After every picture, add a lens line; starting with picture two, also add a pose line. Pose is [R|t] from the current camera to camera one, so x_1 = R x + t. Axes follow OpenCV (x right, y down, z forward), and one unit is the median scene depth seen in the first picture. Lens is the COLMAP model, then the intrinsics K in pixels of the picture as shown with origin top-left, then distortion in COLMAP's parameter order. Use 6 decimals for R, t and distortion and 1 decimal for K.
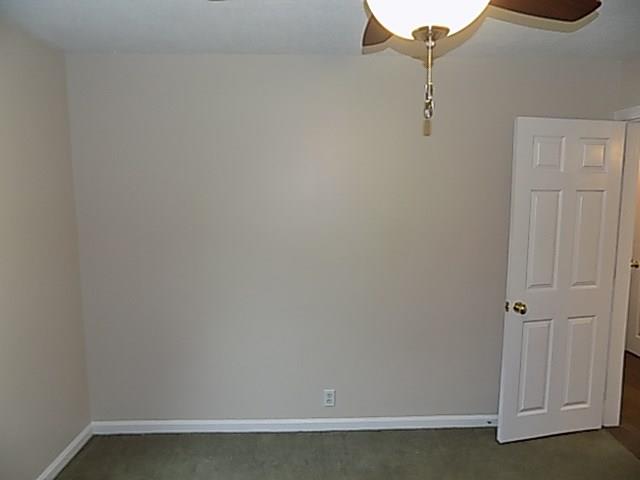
lens RADIAL K [[443.0, 0, 320.0], [0, 443.0, 240.0], [0, 0, 1]] dist [-0.081505, 0.117157]
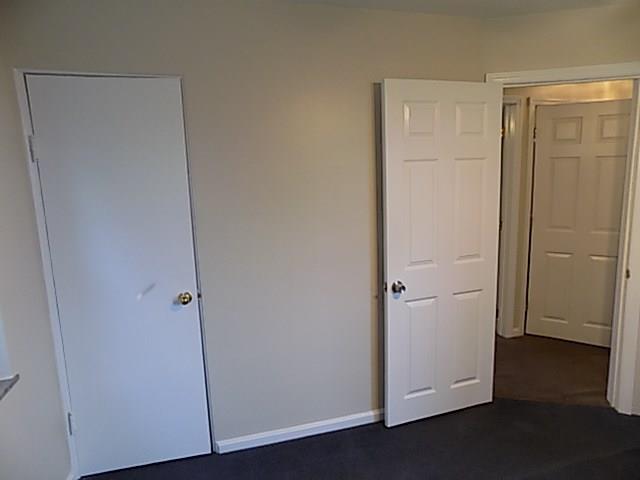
lens RADIAL K [[443.0, 0, 320.0], [0, 443.0, 240.0], [0, 0, 1]] dist [-0.081505, 0.117157]
pose [[0.997058, -0.051253, 0.057004, 0.238075], [0.048302, 0.997479, 0.051981, -0.002968], [-0.059524, -0.049075, 0.997020, 0.071007]]
